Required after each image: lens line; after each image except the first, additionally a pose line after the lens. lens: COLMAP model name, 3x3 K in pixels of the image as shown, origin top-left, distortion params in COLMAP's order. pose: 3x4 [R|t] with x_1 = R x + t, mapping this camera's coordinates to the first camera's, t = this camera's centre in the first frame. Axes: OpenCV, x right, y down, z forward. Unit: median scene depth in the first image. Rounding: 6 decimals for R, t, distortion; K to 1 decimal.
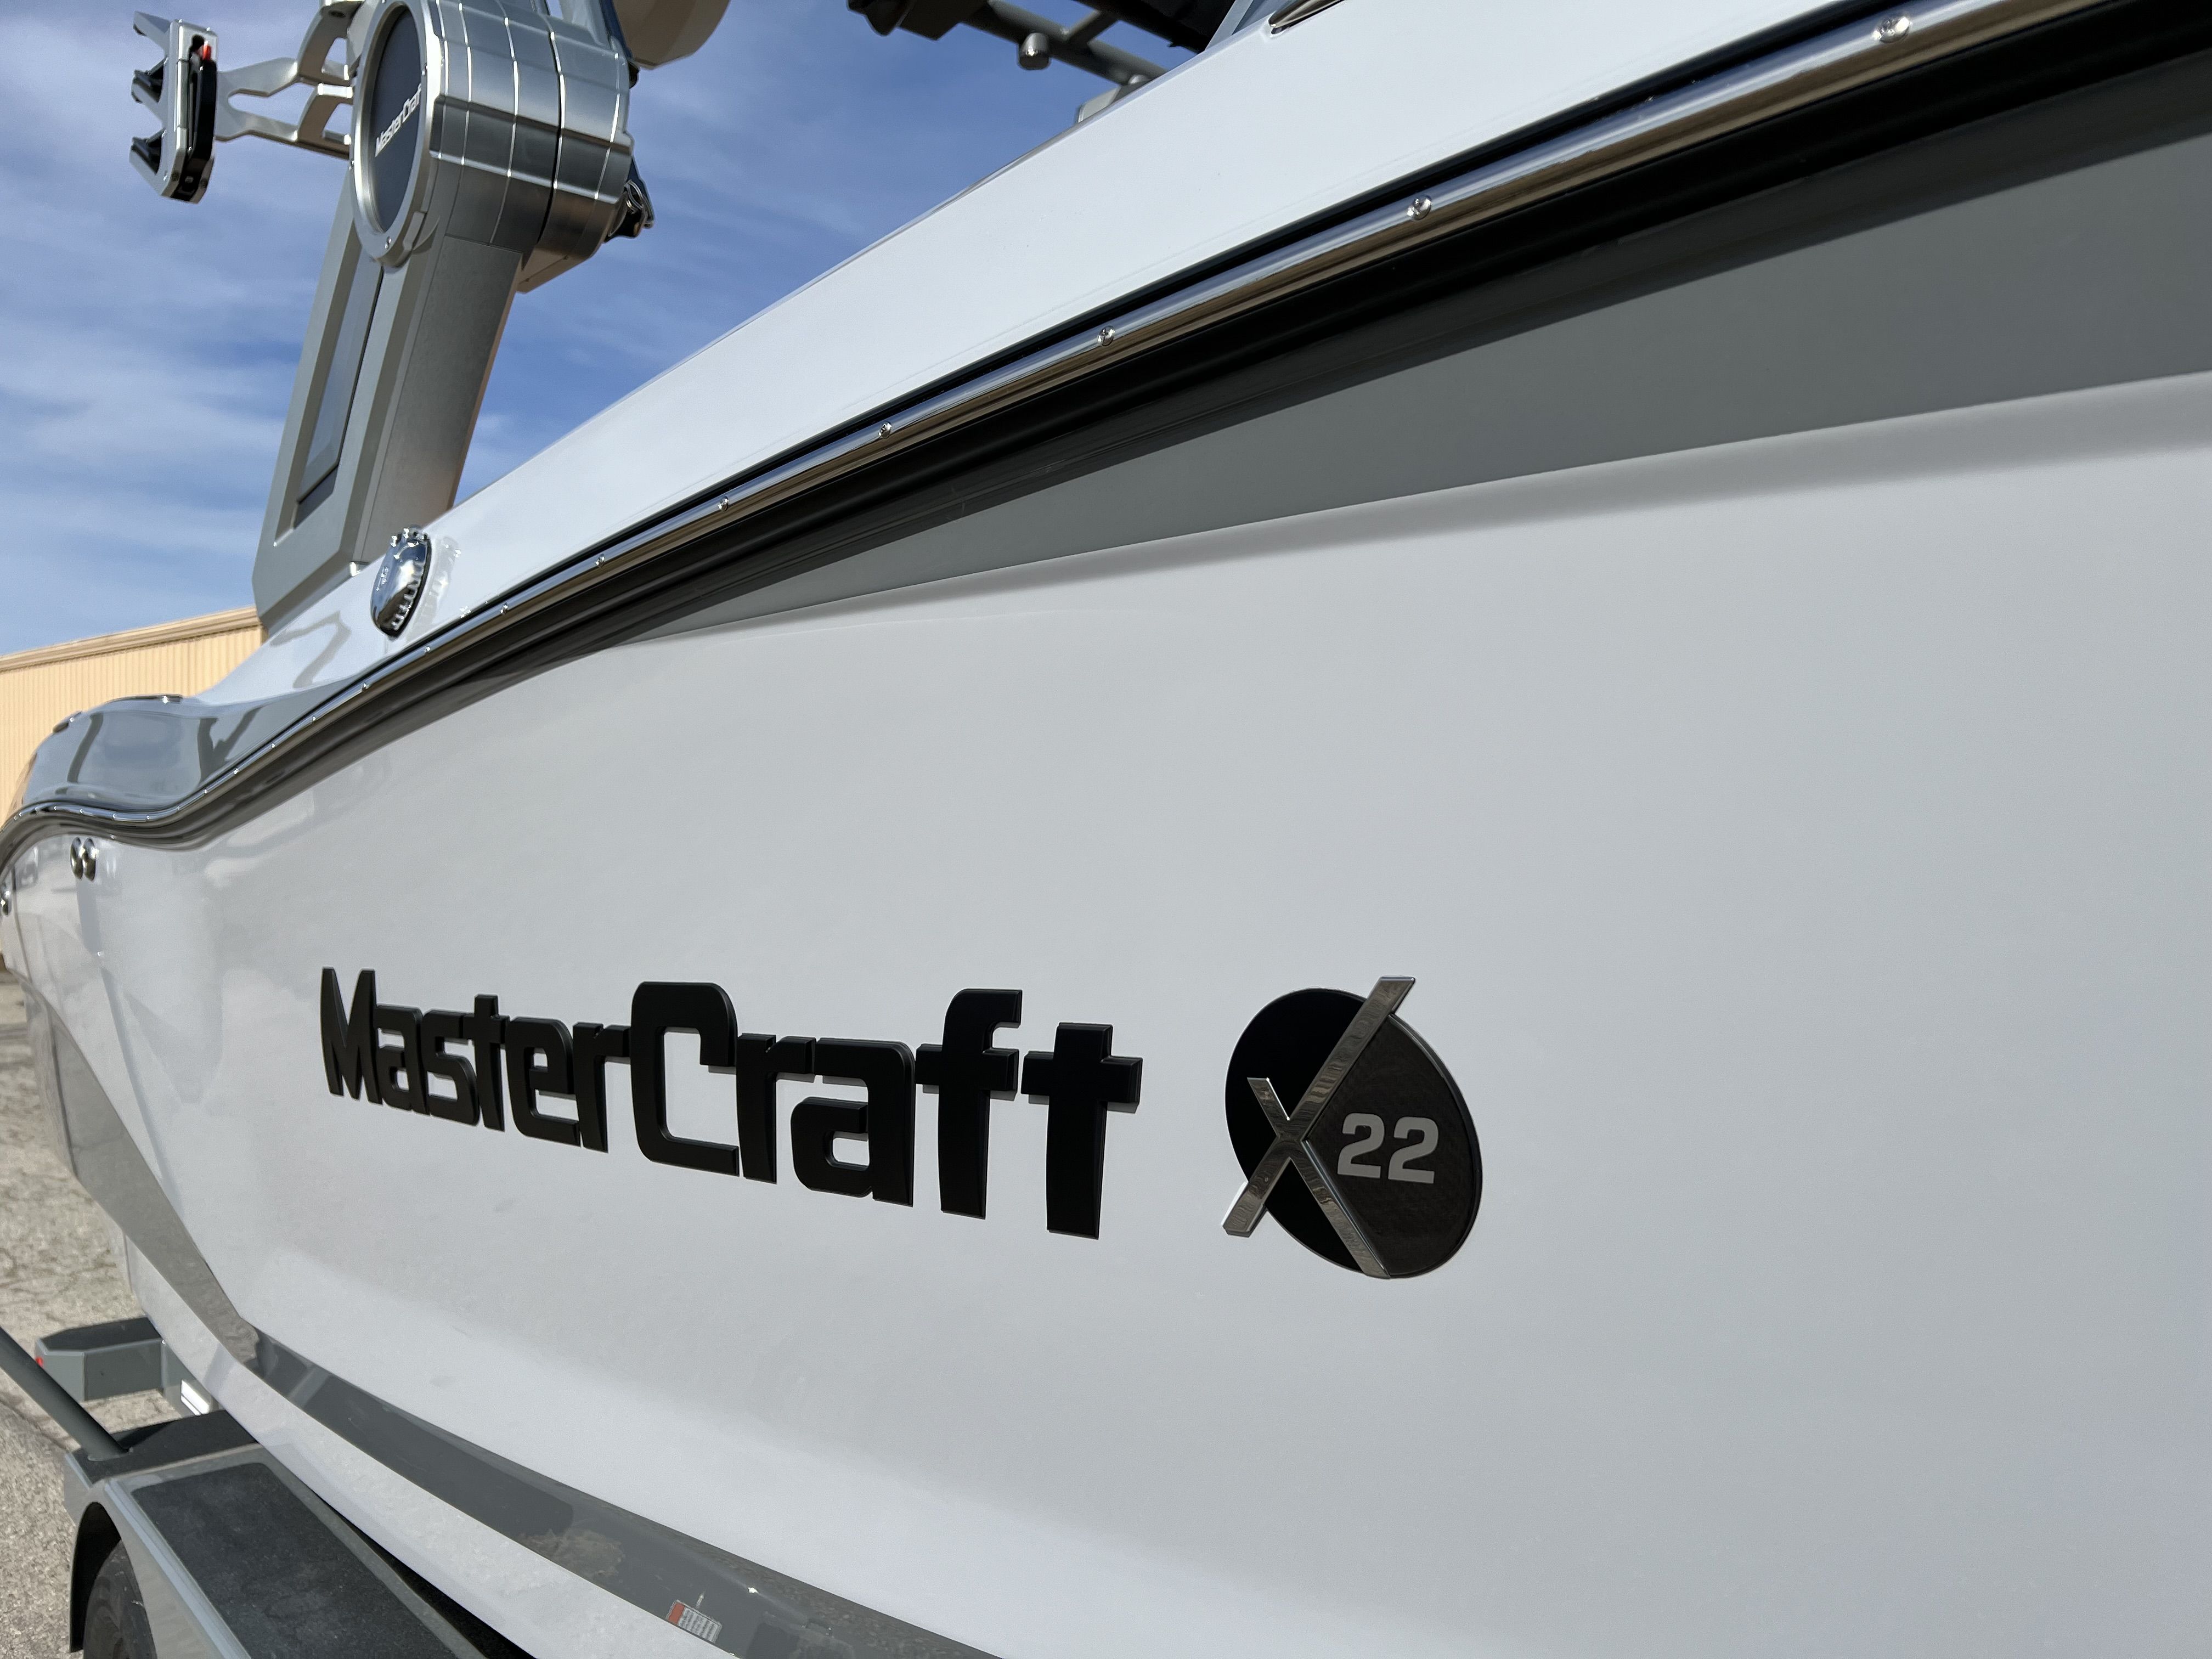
lens RADIAL K [[1680.1, 0, 1124.8], [0, 1680.1, 824.0], [0, 0, 1]] dist [0.045171, -0.046234]
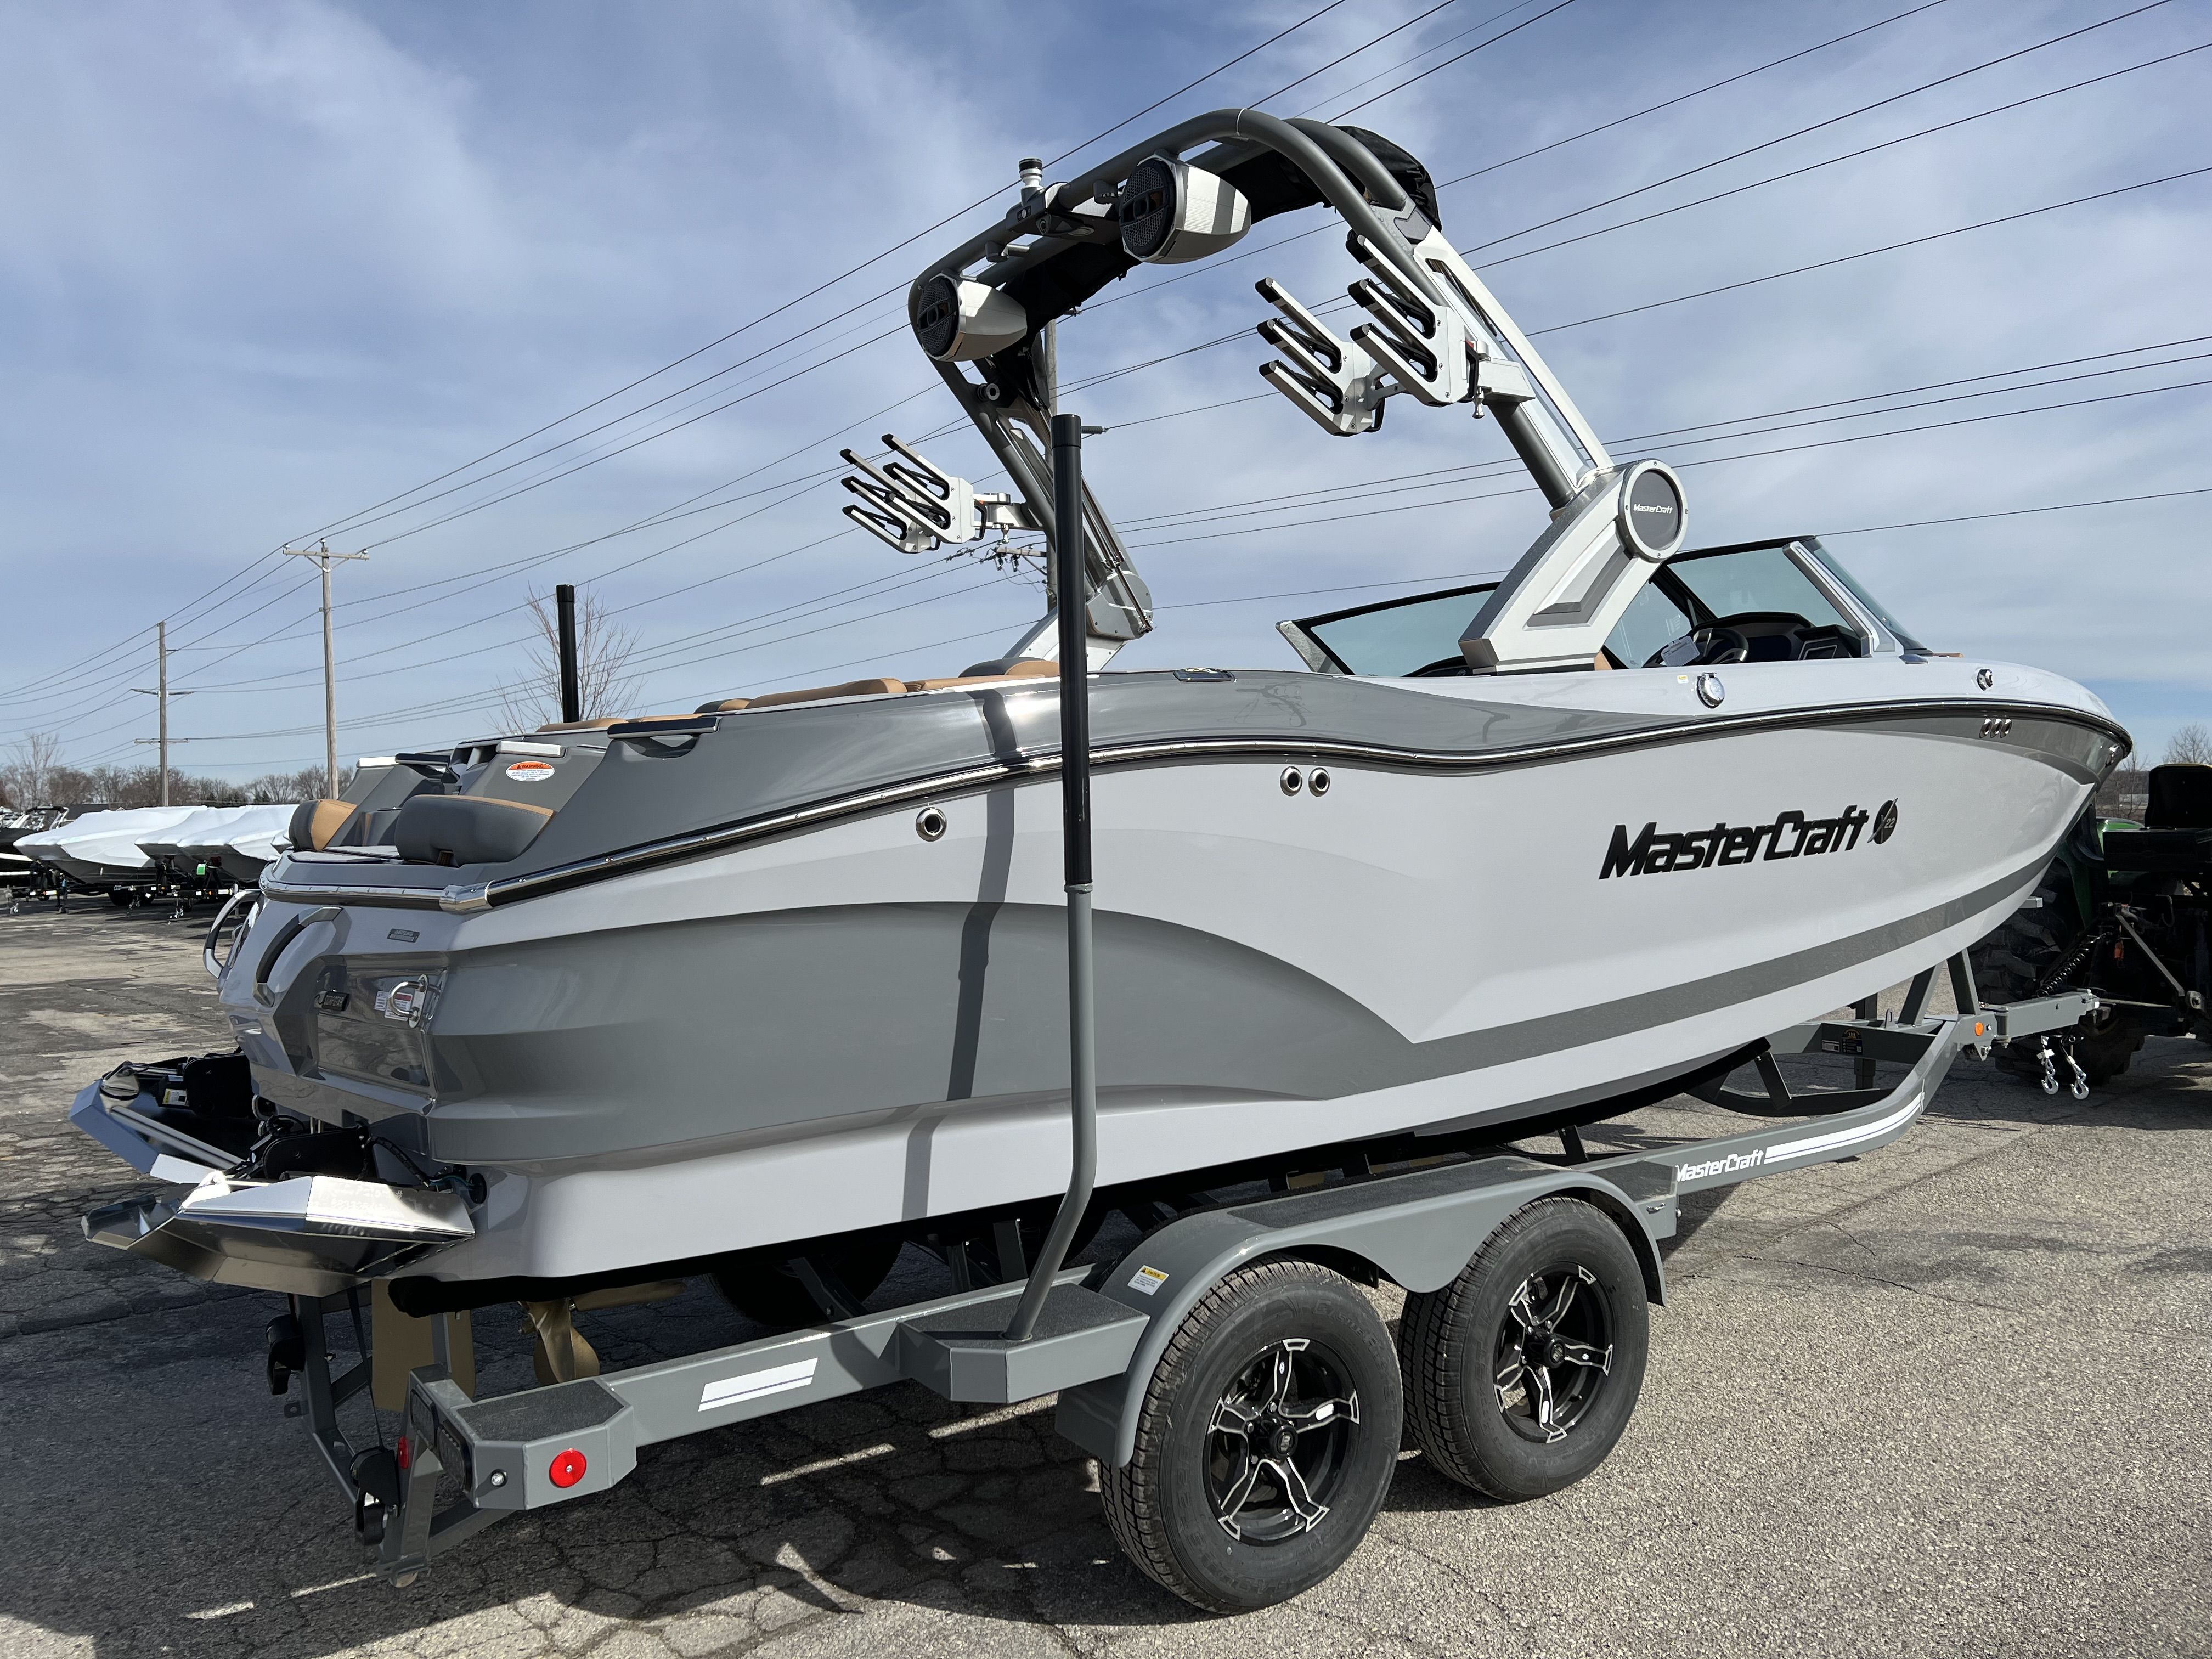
lens RADIAL K [[1680.1, 0, 1124.8], [0, 1680.1, 824.0], [0, 0, 1]] dist [0.045171, -0.046234]
pose [[0.091121, -0.008210, 0.995806, -4.619643], [-0.004823, 0.999951, 0.008685, 0.101203], [-0.995828, -0.005594, 0.091077, 2.307484]]
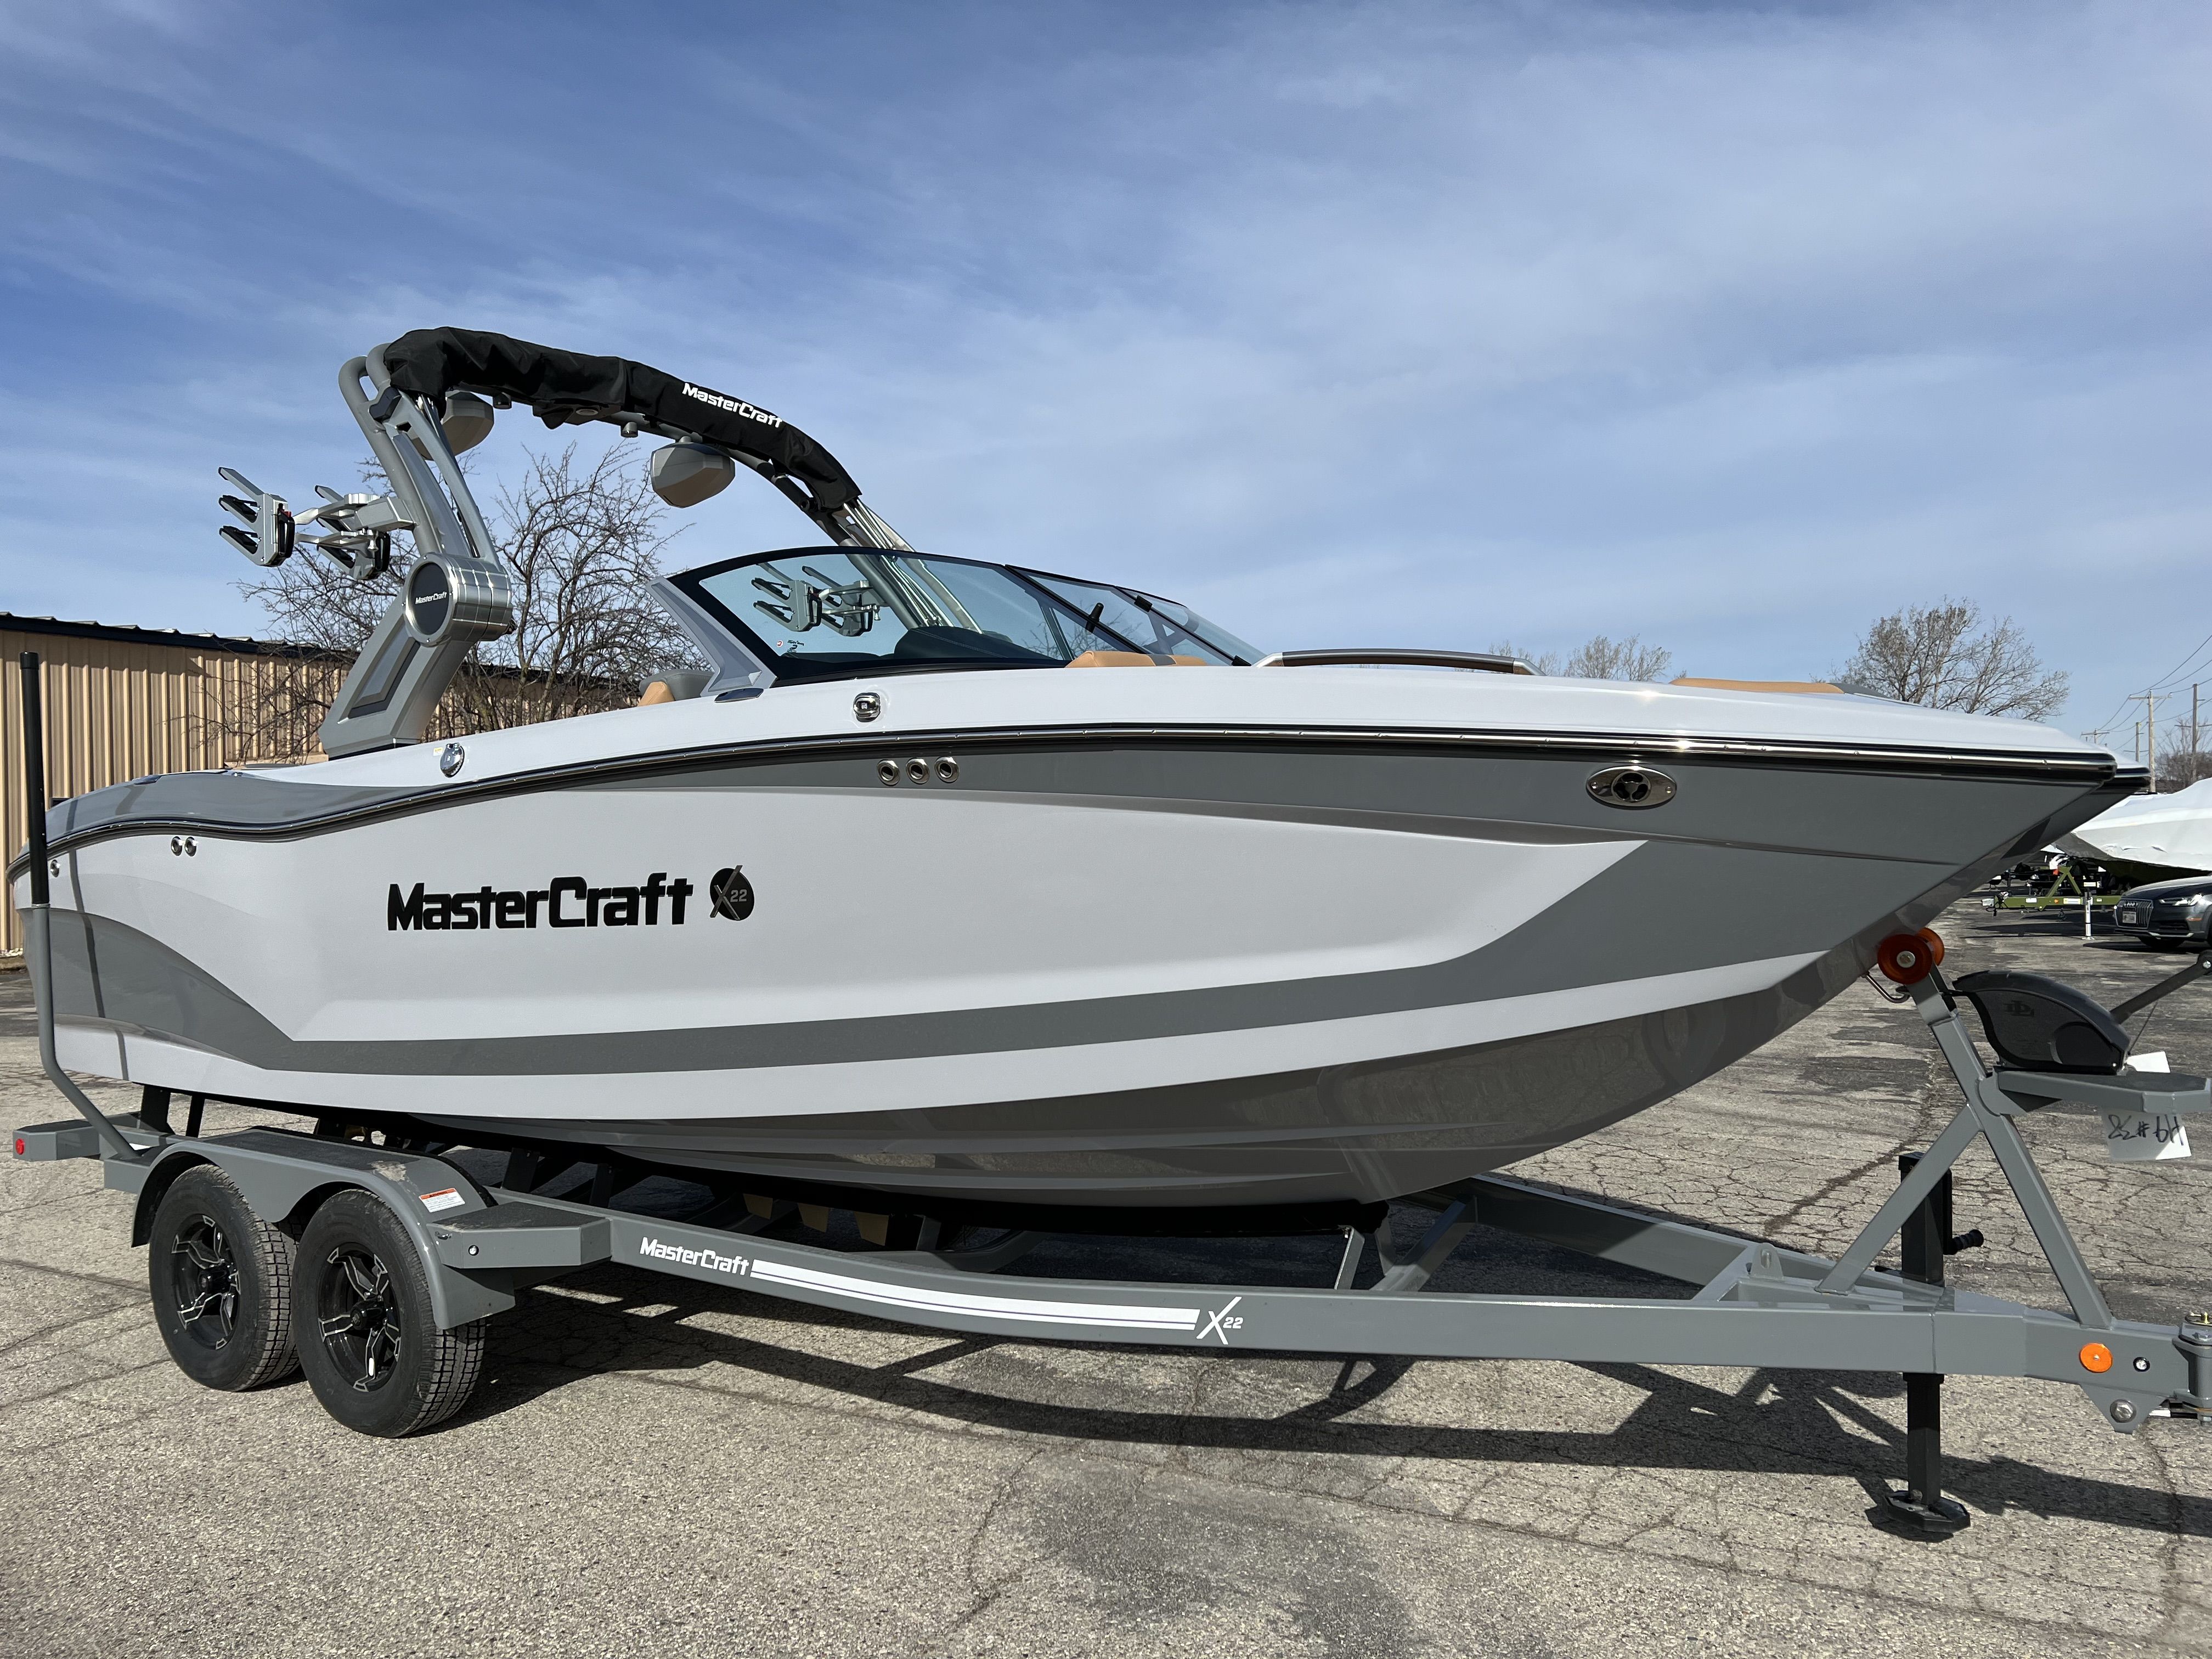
lens RADIAL K [[1680.1, 0, 1124.8], [0, 1680.1, 824.0], [0, 0, 1]] dist [0.045171, -0.046234]
pose [[0.964931, -0.006836, 0.262416, -0.048996], [0.002637, 0.999863, 0.016350, -0.090172], [-0.262491, -0.015085, 0.964816, -3.161223]]
